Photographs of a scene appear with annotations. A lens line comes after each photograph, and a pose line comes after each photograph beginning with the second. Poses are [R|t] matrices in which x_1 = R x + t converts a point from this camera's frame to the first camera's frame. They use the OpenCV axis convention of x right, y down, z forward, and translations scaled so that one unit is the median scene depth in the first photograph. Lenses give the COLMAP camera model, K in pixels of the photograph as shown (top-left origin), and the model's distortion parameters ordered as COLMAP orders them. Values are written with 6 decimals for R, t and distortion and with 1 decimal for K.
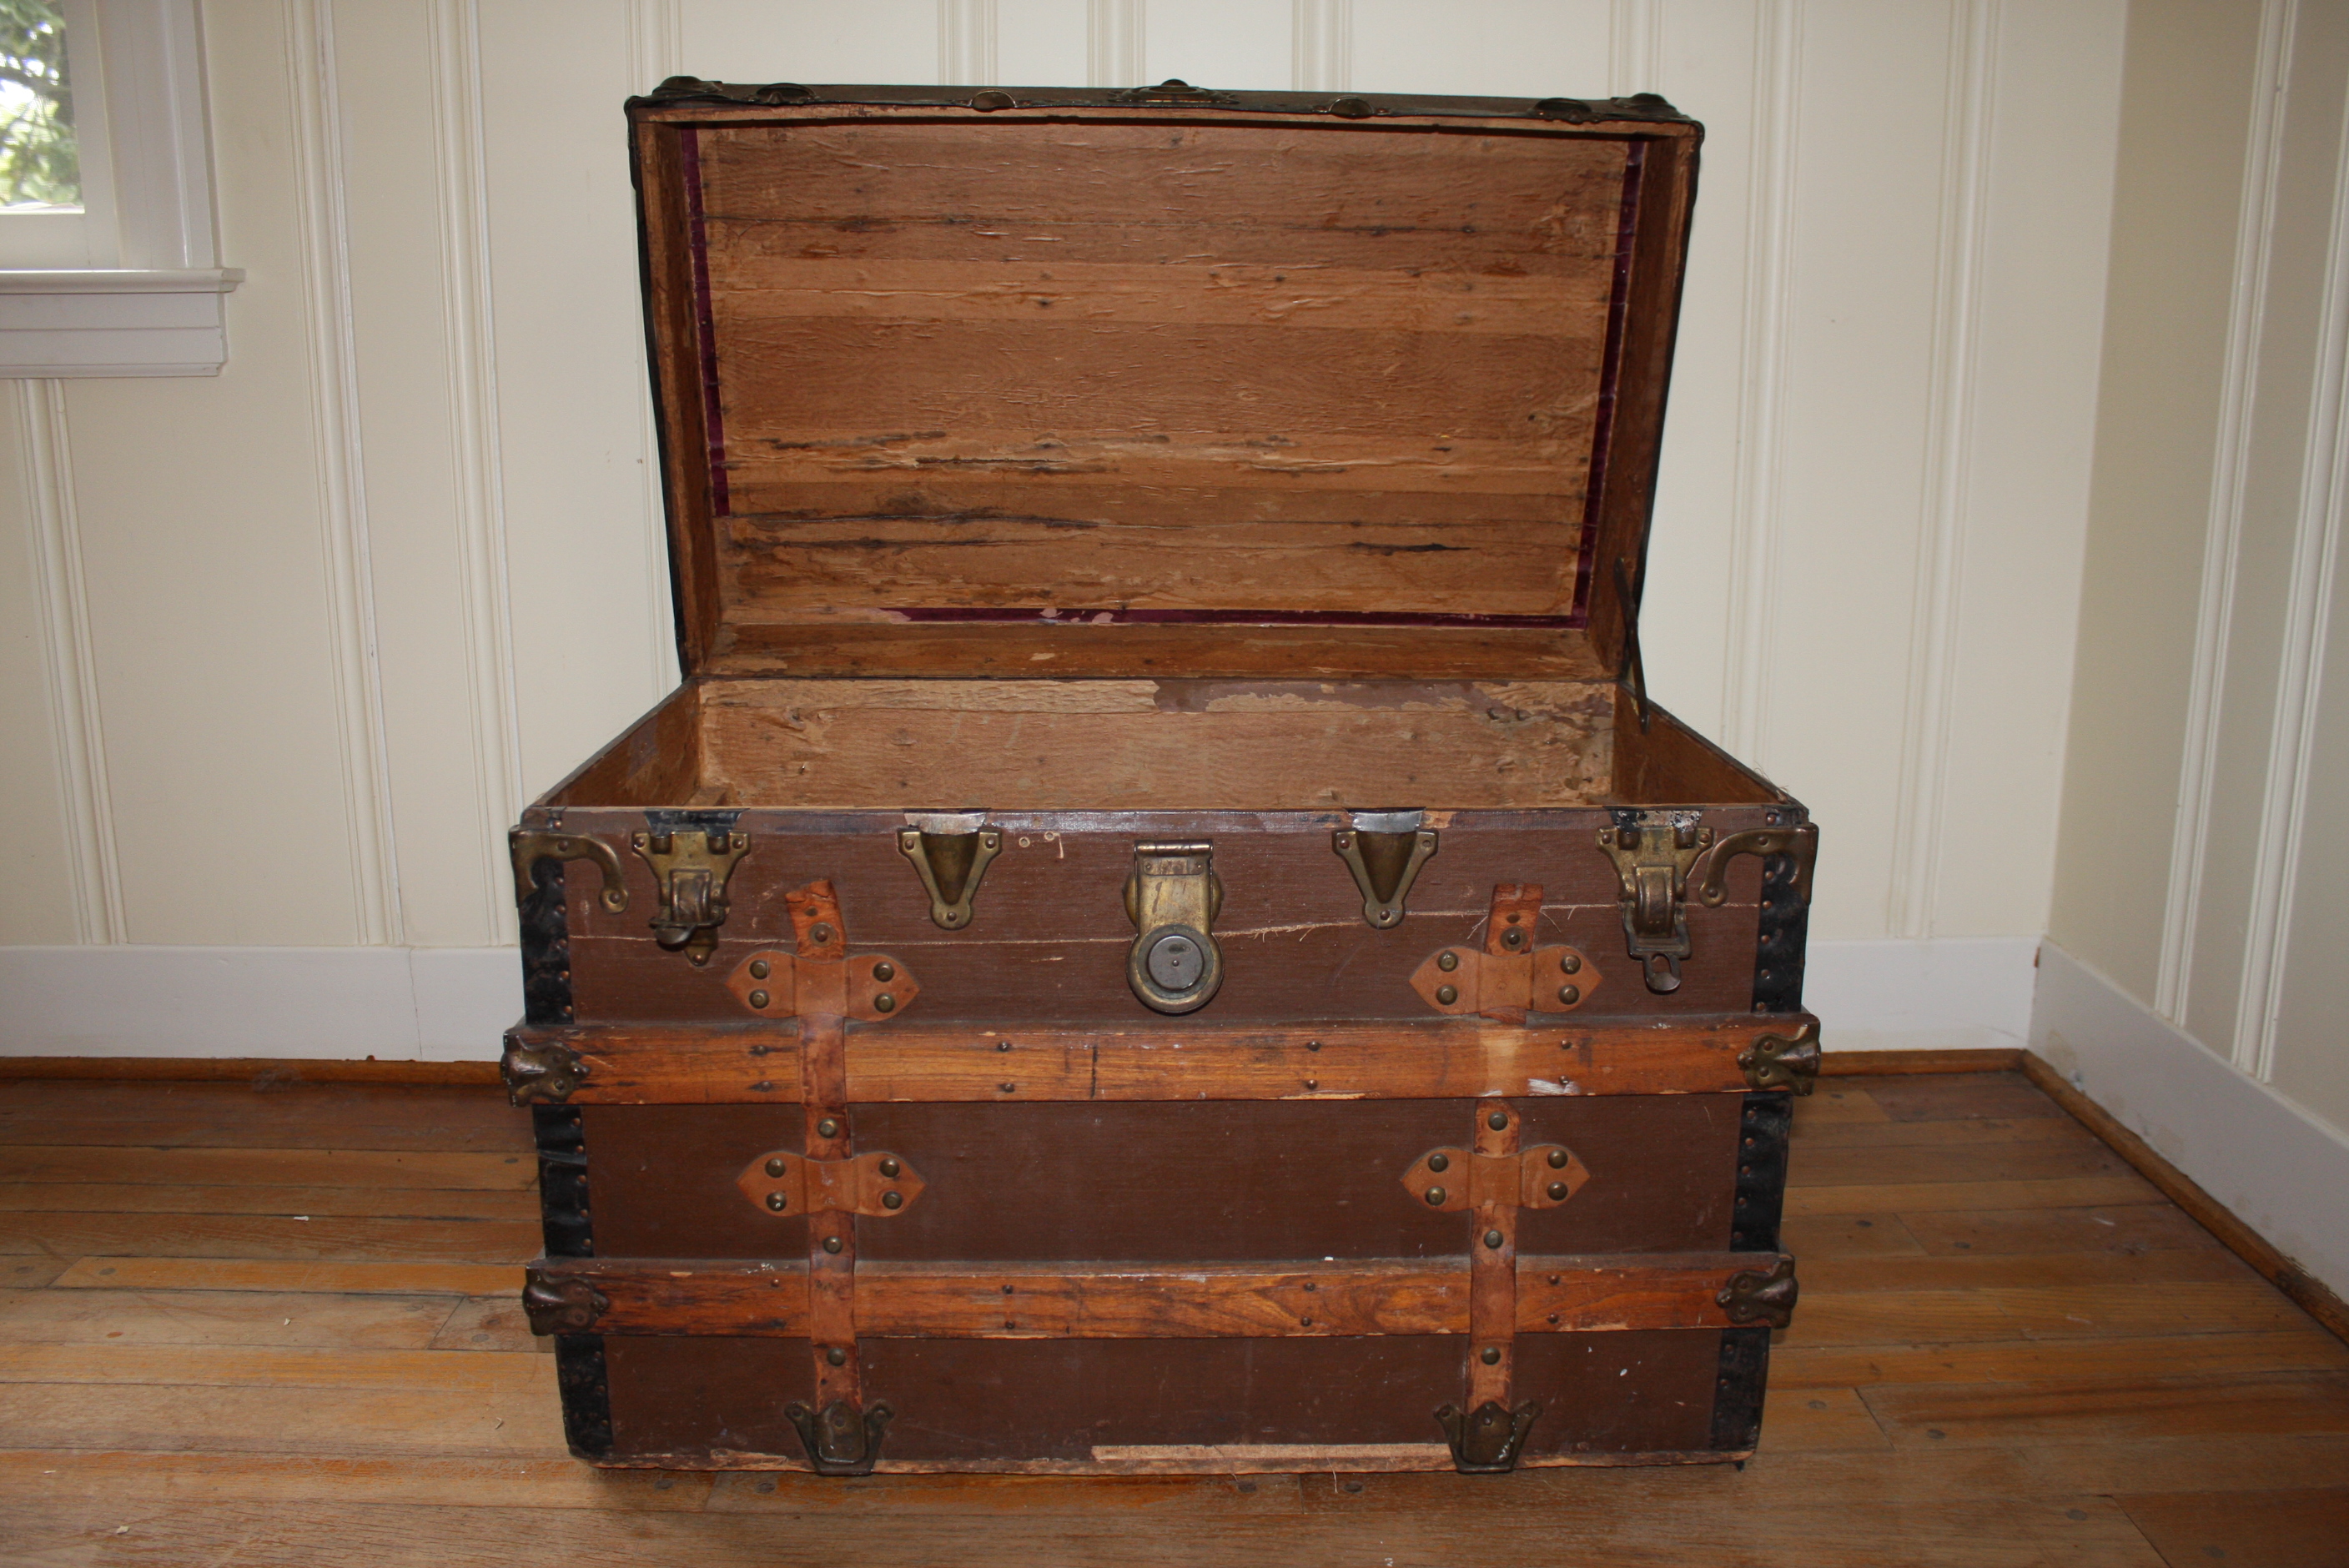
lens RADIAL K [[1982.8, 0, 1169.4], [0, 1982.8, 782.3], [0, 0, 1]] dist [-0.163059, 0.080038]
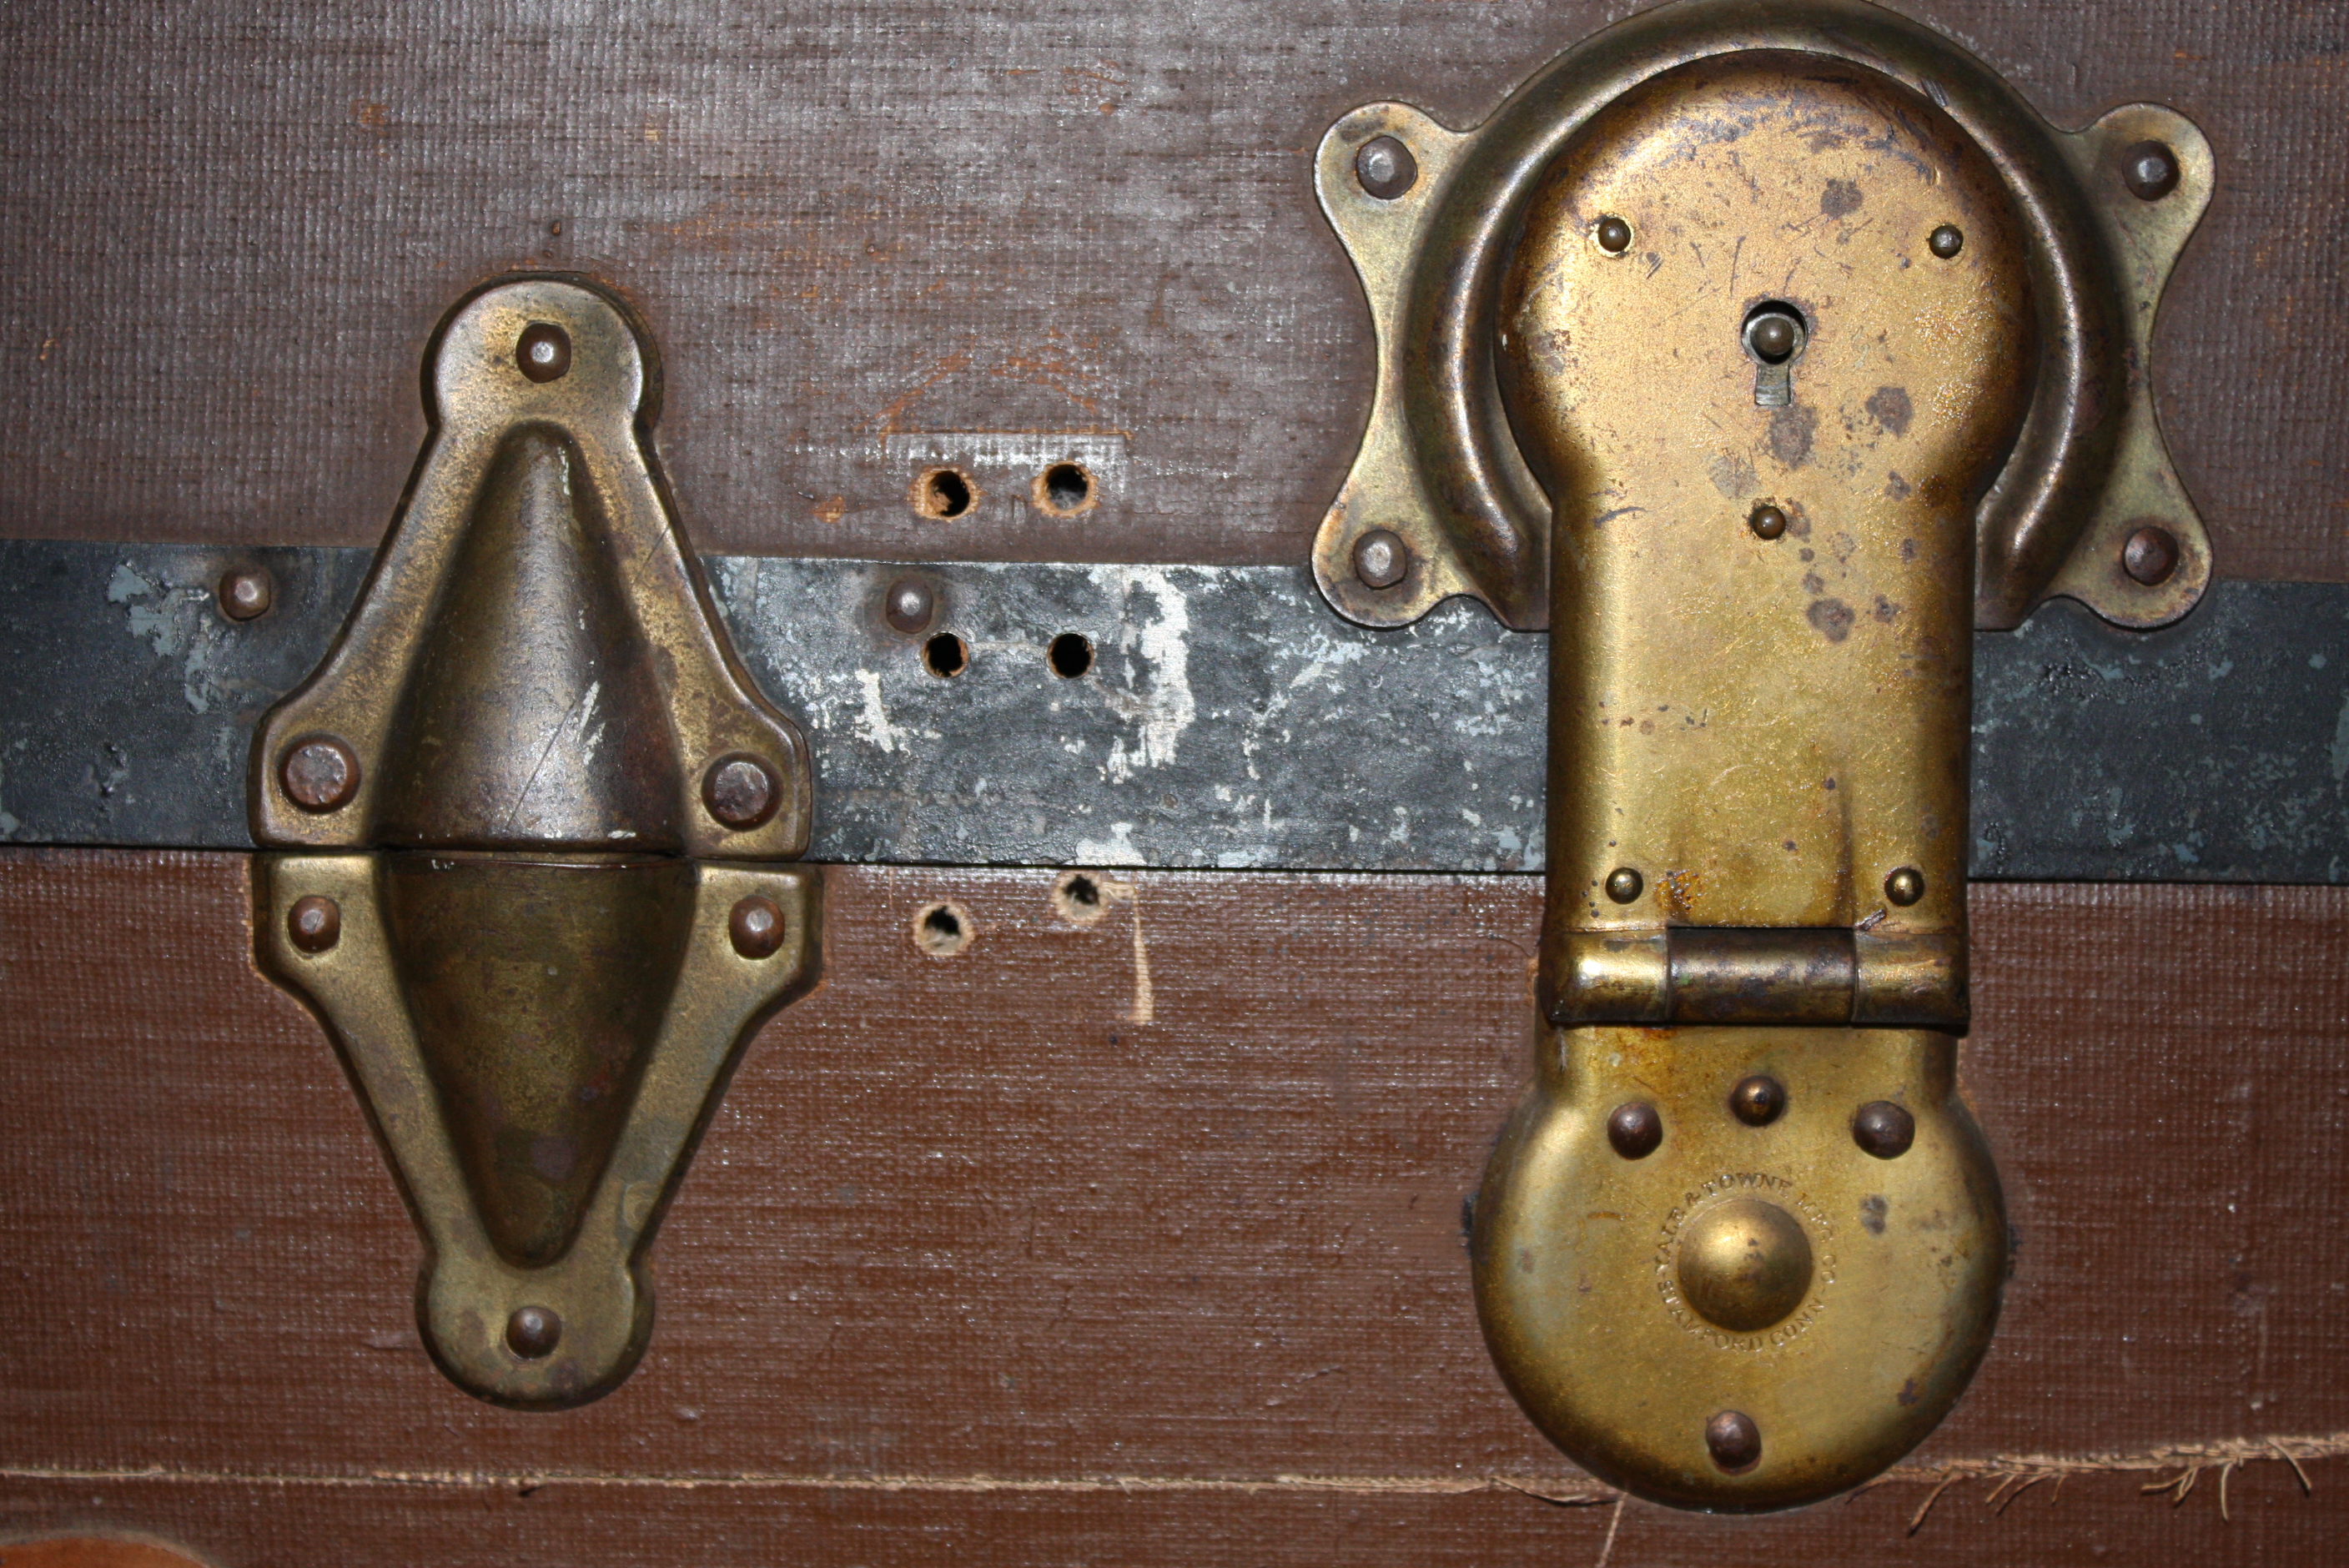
lens RADIAL K [[4326.5, 0, 1165.3], [0, 4326.5, 781.6], [0, 0, 1]] dist [0.016855, 0.000000]
pose [[0.999659, 0.024054, -0.010117, -0.048509], [-0.025008, 0.993815, -0.108197, 0.059091], [0.007451, 0.108413, 0.994078, 0.596167]]
